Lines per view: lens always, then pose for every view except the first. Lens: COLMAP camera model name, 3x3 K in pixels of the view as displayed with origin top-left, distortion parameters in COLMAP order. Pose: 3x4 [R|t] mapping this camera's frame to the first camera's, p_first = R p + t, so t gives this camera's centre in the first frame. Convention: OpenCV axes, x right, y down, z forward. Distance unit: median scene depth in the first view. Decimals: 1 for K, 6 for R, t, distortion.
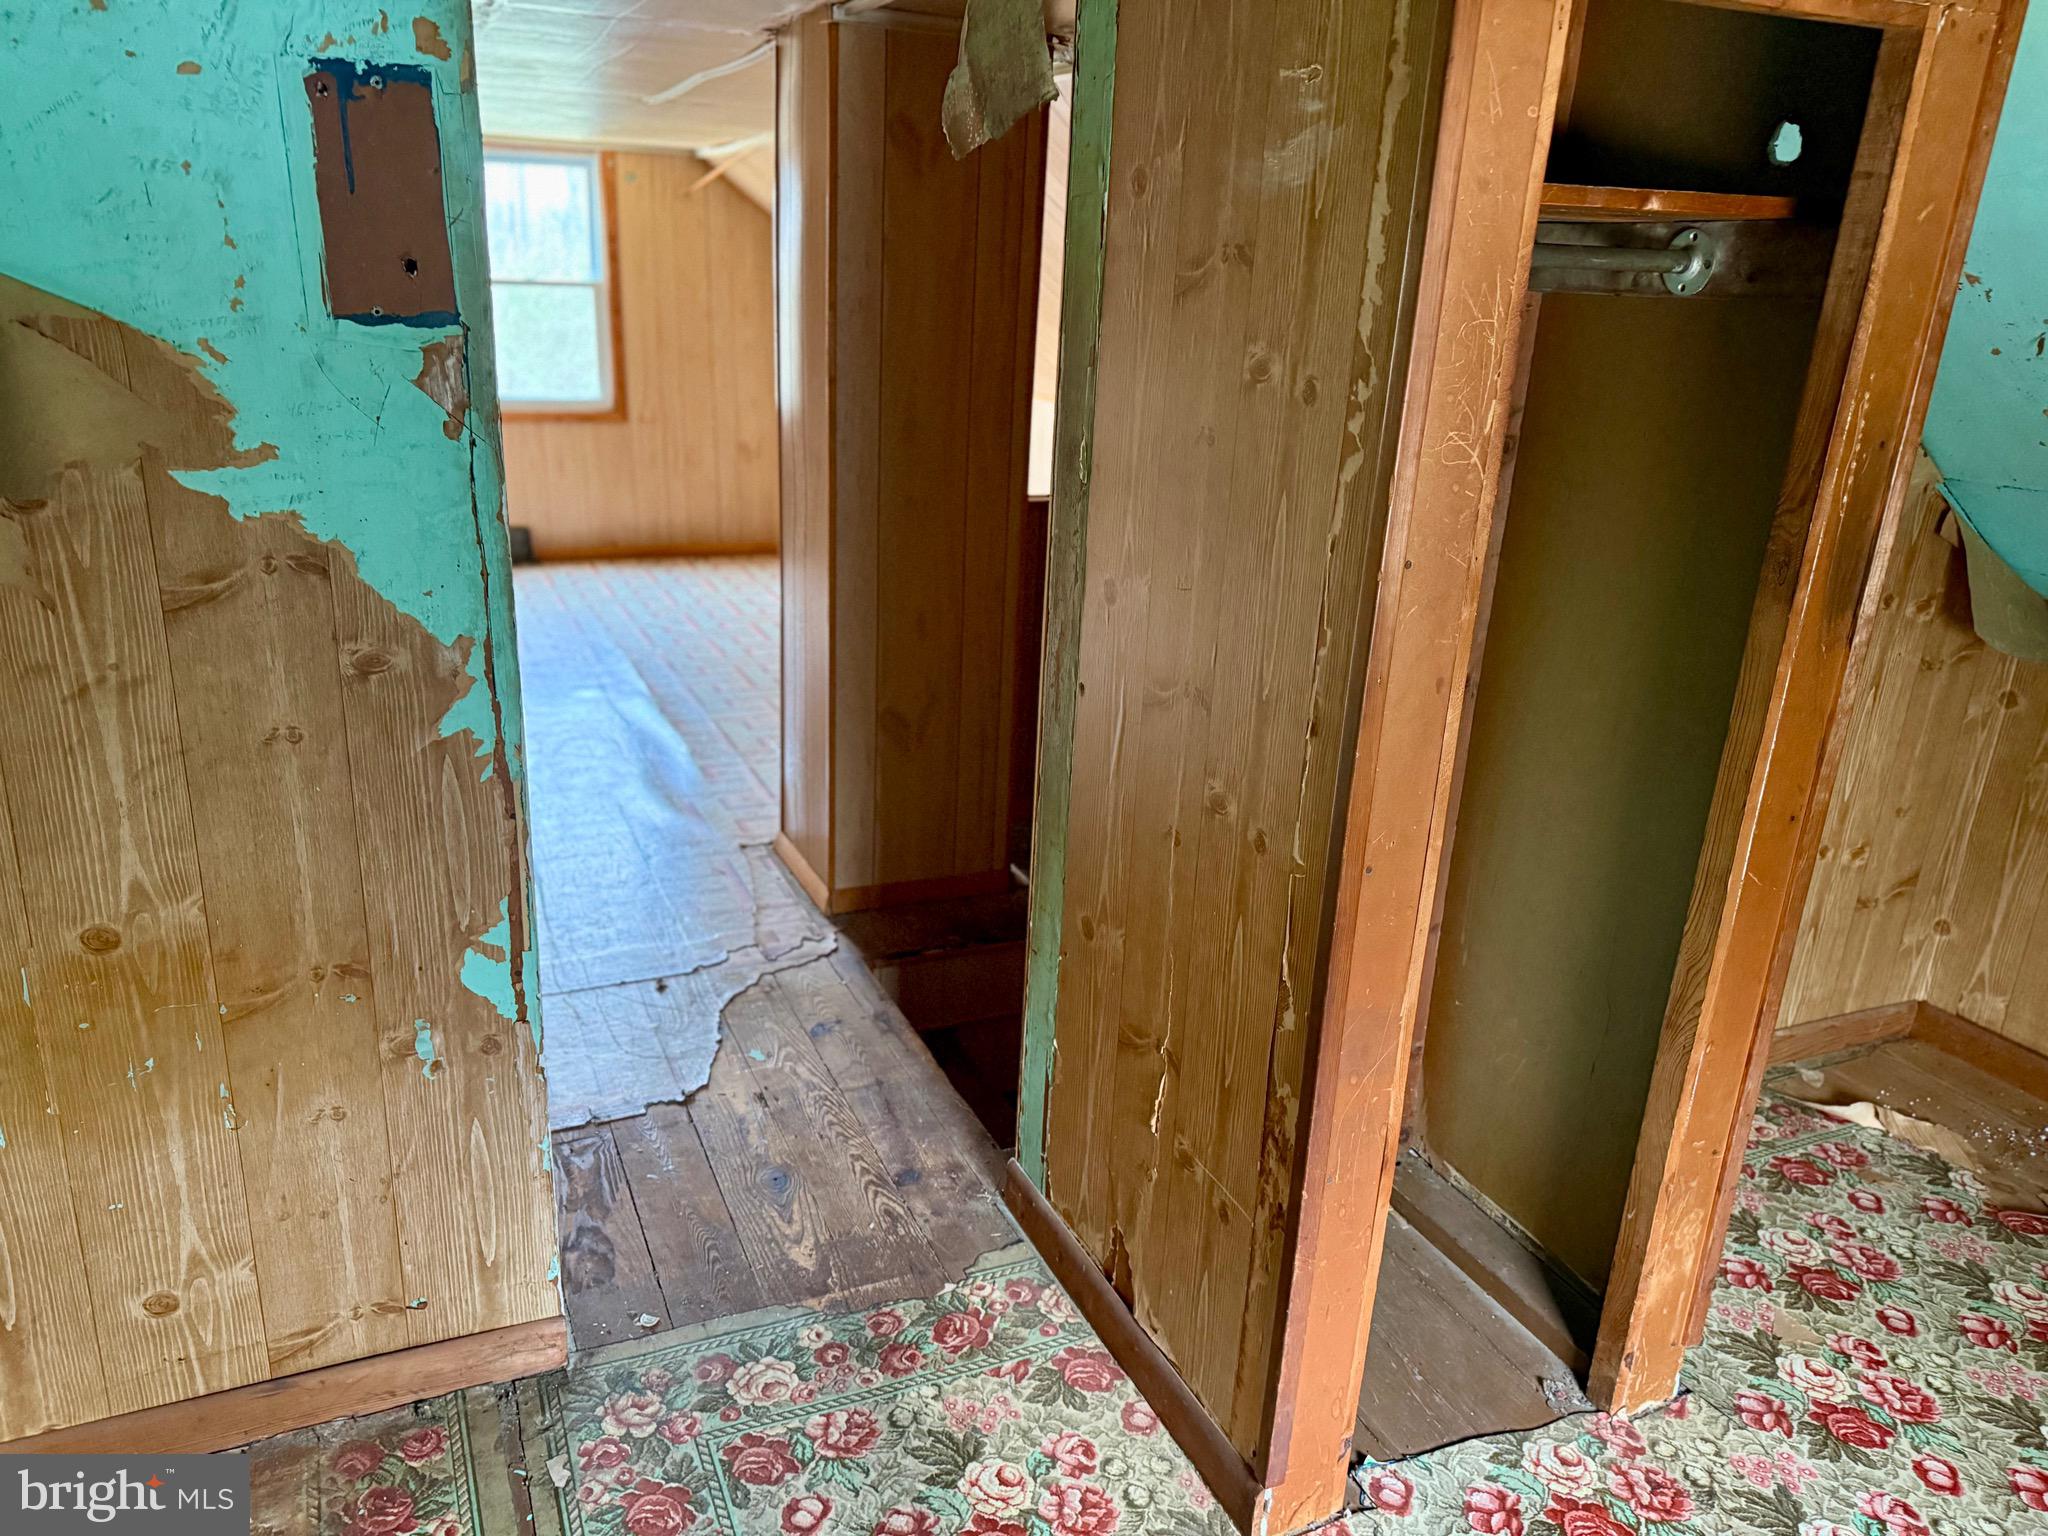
lens RADIAL K [[1442.7, 0, 1020.9], [0, 1442.7, 761.4], [0, 0, 1]] dist [0.089160, -0.134744]
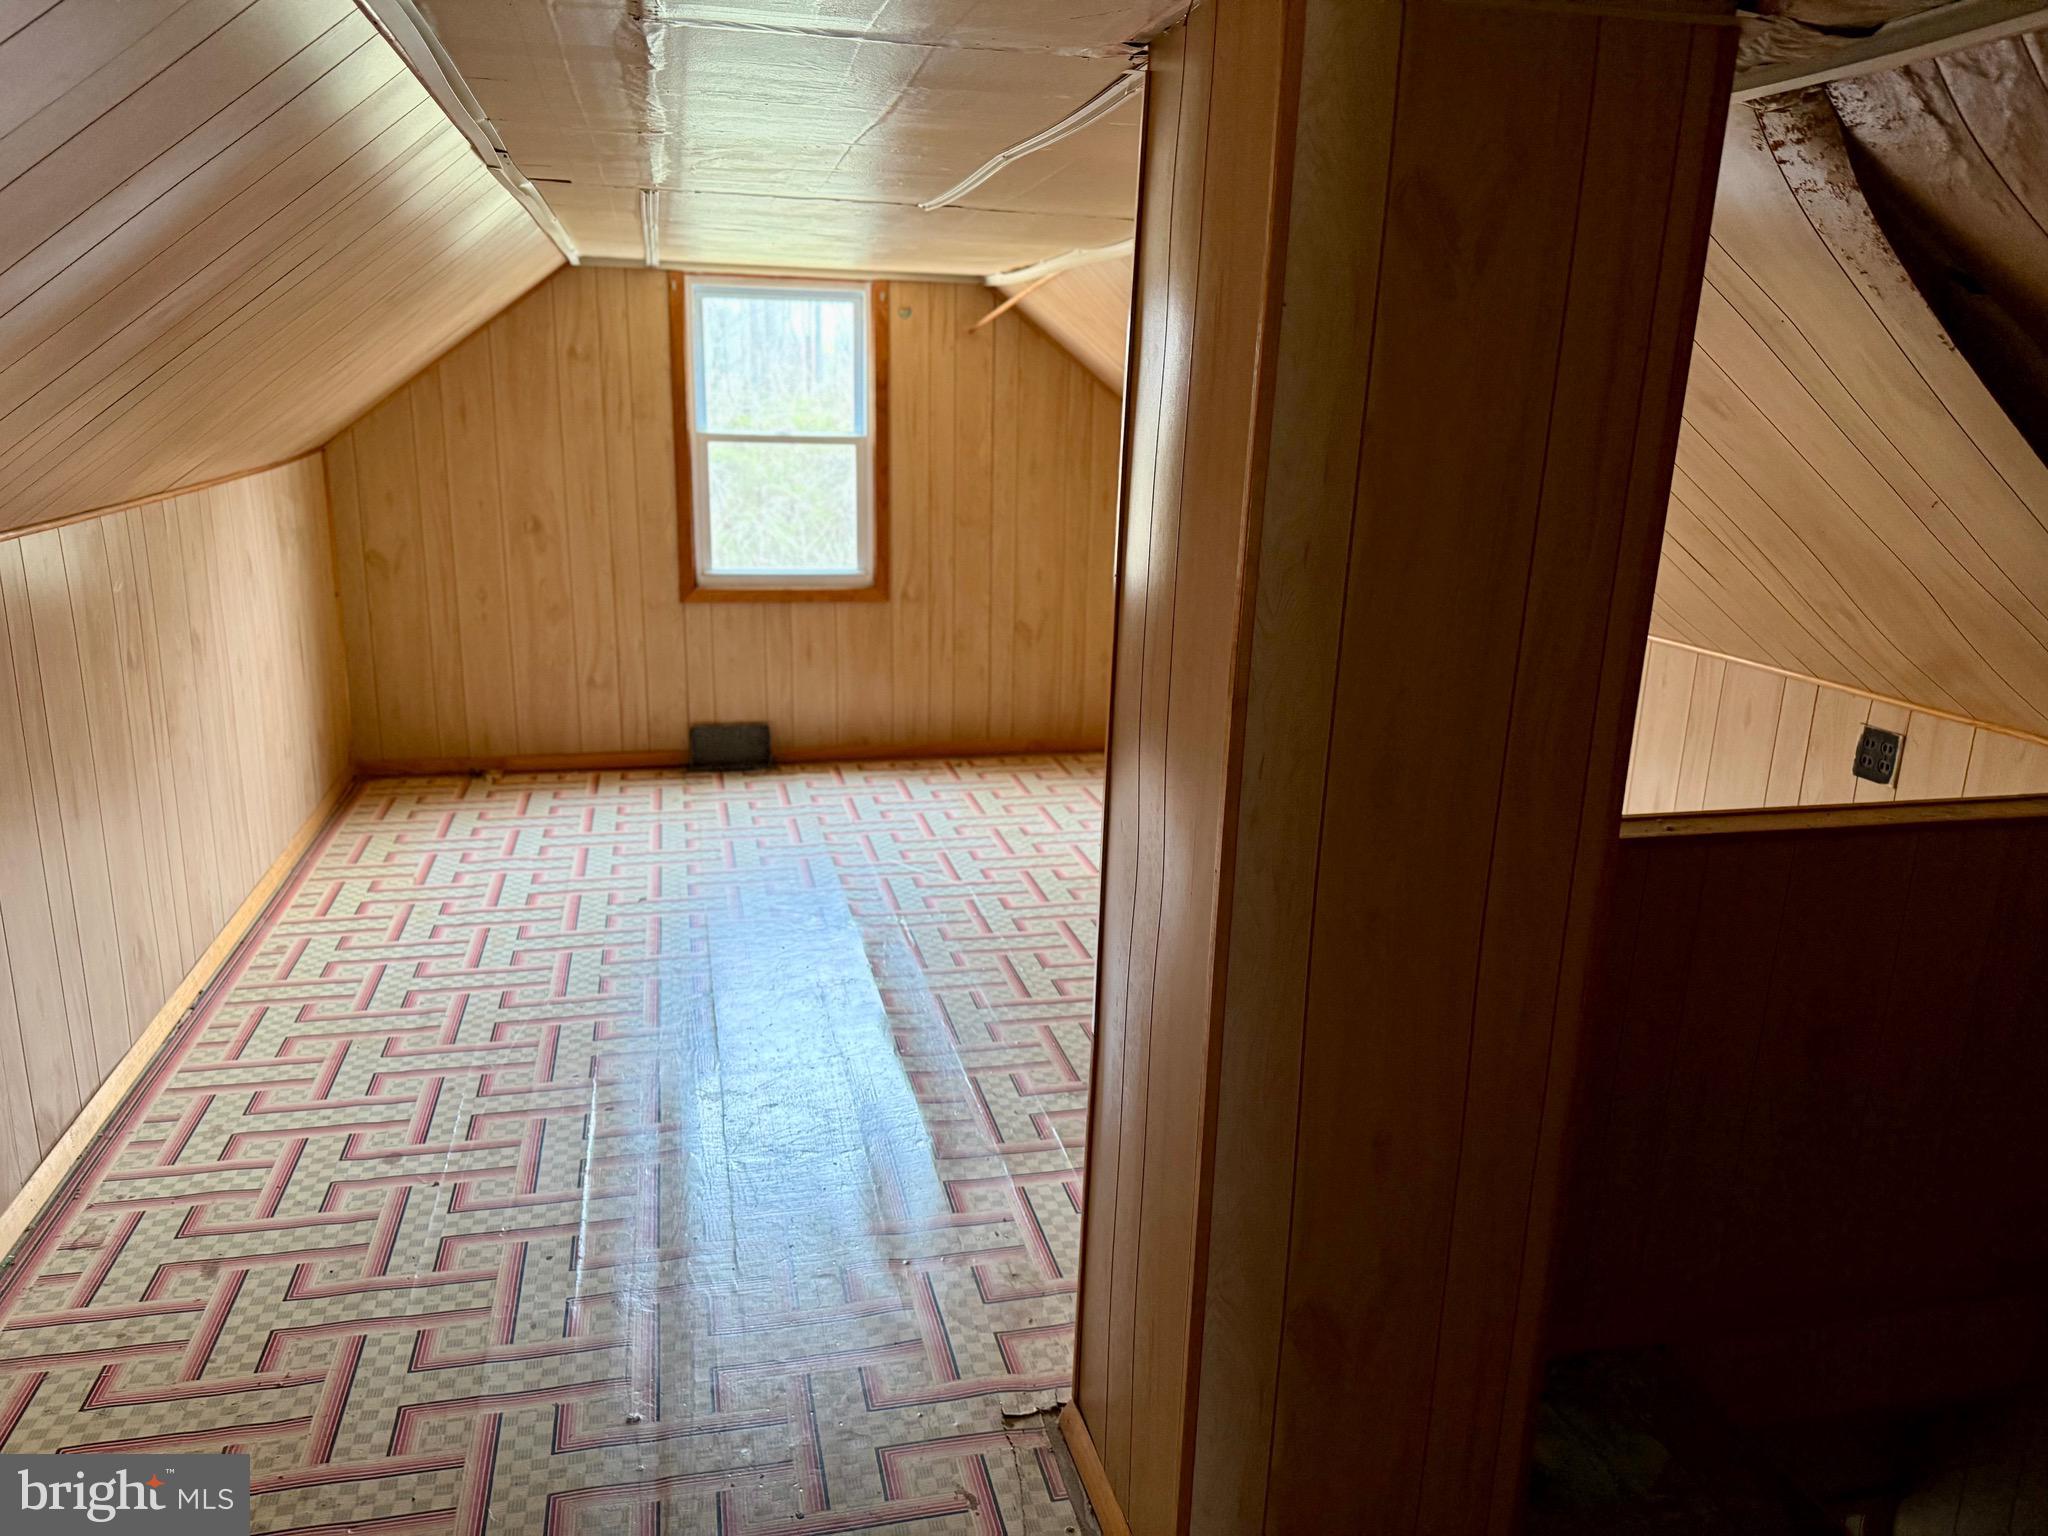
lens RADIAL K [[1463.3, 0, 1024.0], [0, 1463.3, 768.0], [0, 0, 1]] dist [0.095306, -0.106220]
pose [[0.984514, 0.033261, -0.172120, -0.062207], [-0.046197, 0.996355, -0.071708, -0.107902], [0.169108, 0.078549, 0.982463, 0.267243]]
